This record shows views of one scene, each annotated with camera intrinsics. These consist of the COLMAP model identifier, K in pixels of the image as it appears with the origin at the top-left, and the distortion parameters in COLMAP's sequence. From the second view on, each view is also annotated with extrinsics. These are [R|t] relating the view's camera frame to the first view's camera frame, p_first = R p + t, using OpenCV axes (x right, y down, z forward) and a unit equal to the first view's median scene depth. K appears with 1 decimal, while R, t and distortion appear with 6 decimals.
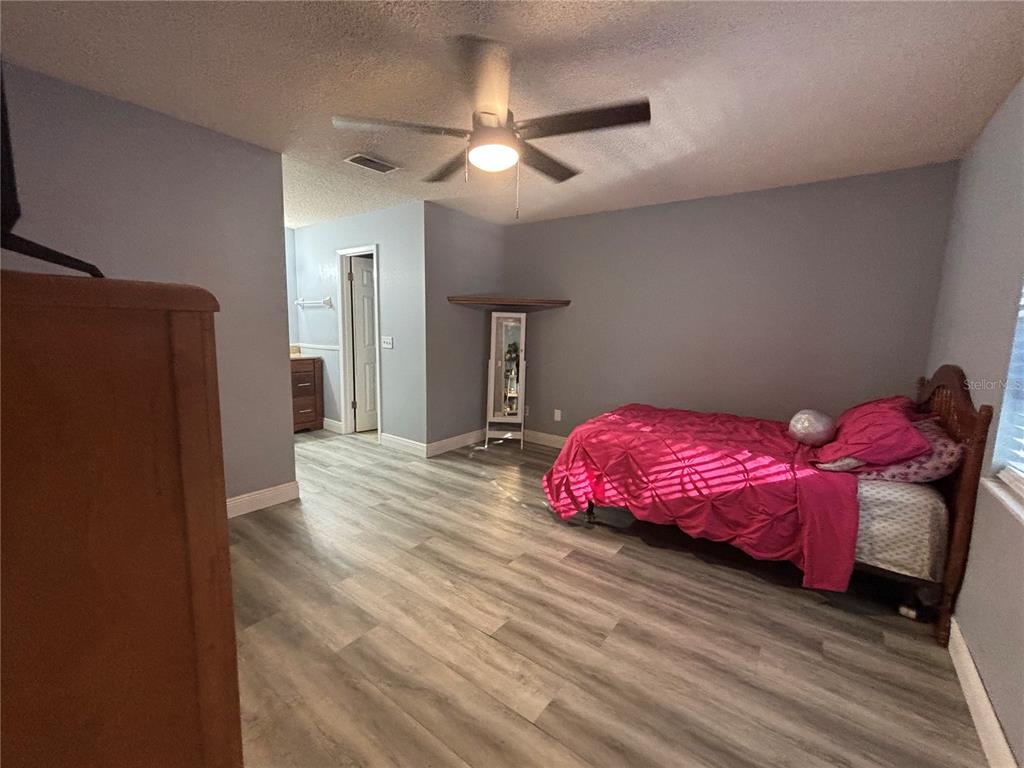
lens RADIAL K [[423.5, 0, 515.5], [0, 423.5, 380.5], [0, 0, 1]] dist [0.000788, 0.000489]
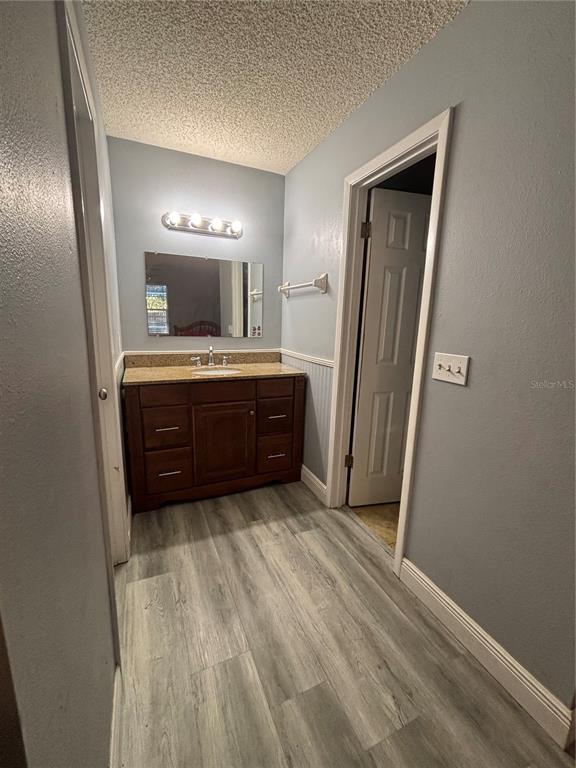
lens RADIAL K [[317.6, 0, 288.5], [0, 317.6, 383.1], [0, 0, 1]] dist [0.000788, 0.000489]
pose [[0.867120, 0.102144, -0.487513, -0.258984], [-0.074985, 0.994363, 0.074966, -0.078699], [0.492422, -0.028448, 0.869891, 0.600387]]
